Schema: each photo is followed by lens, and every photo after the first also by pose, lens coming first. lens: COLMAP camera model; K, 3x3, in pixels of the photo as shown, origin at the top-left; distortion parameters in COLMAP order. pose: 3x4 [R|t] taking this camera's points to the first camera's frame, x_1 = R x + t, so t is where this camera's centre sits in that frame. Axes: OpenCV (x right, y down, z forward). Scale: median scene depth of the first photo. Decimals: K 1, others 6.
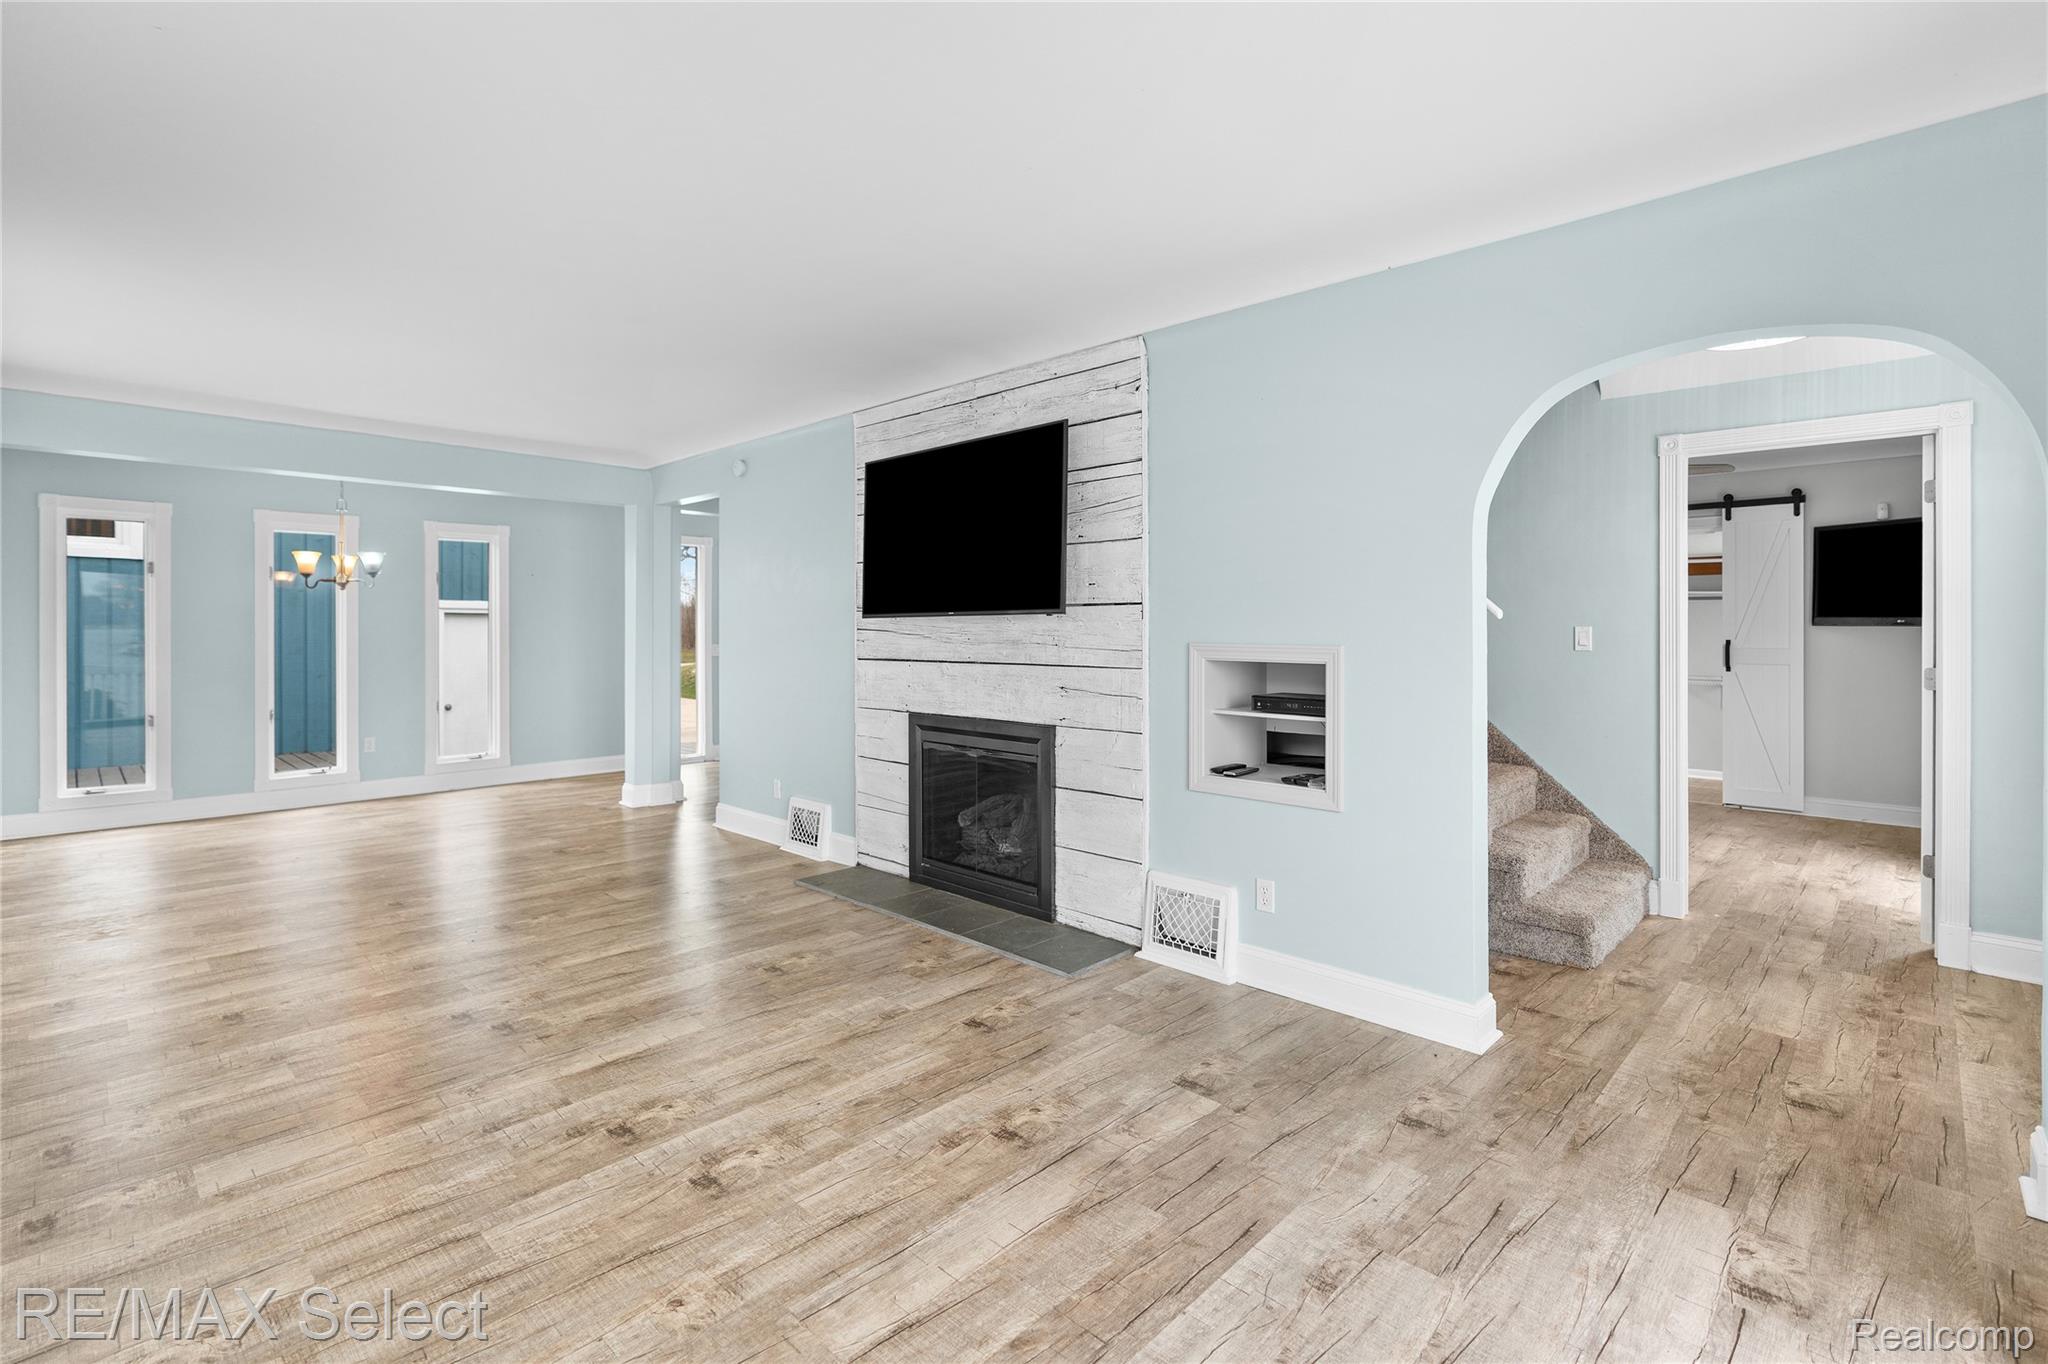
lens RADIAL K [[930.8, 0, 1030.3], [0, 930.8, 634.9], [0, 0, 1]] dist [0.000411, -0.000437]
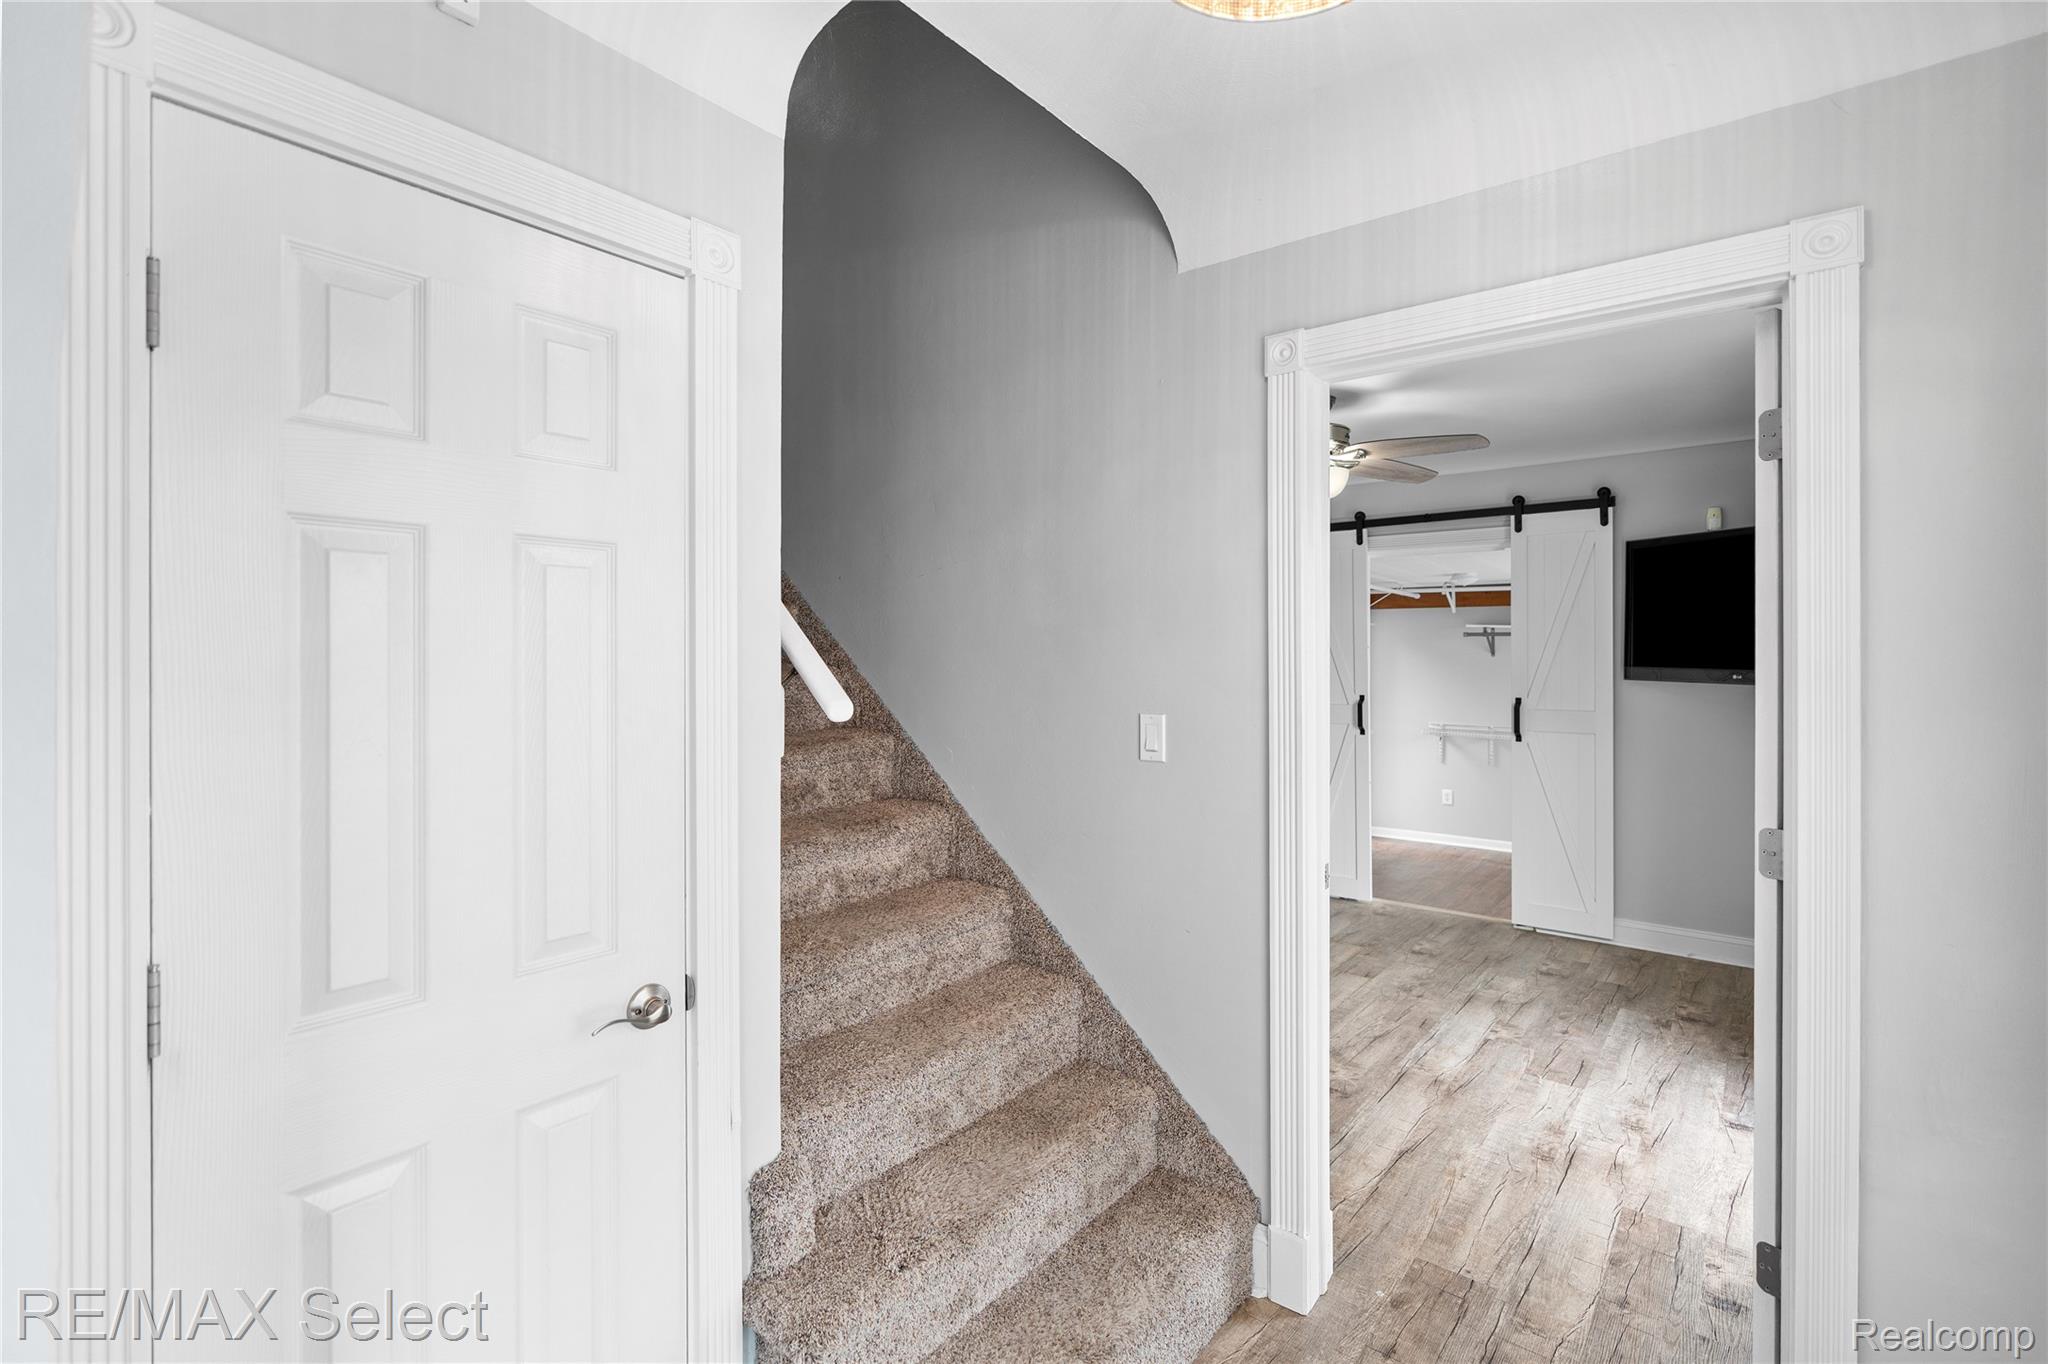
lens RADIAL K [[930.8, 0, 1026.8], [0, 930.8, 661.9], [0, 0, 1]] dist [0.000411, -0.000437]
pose [[0.996132, -0.003263, 0.087806, 0.338035], [0.003060, 0.999992, 0.002453, -0.027953], [-0.087813, -0.002175, 0.996135, 0.346563]]
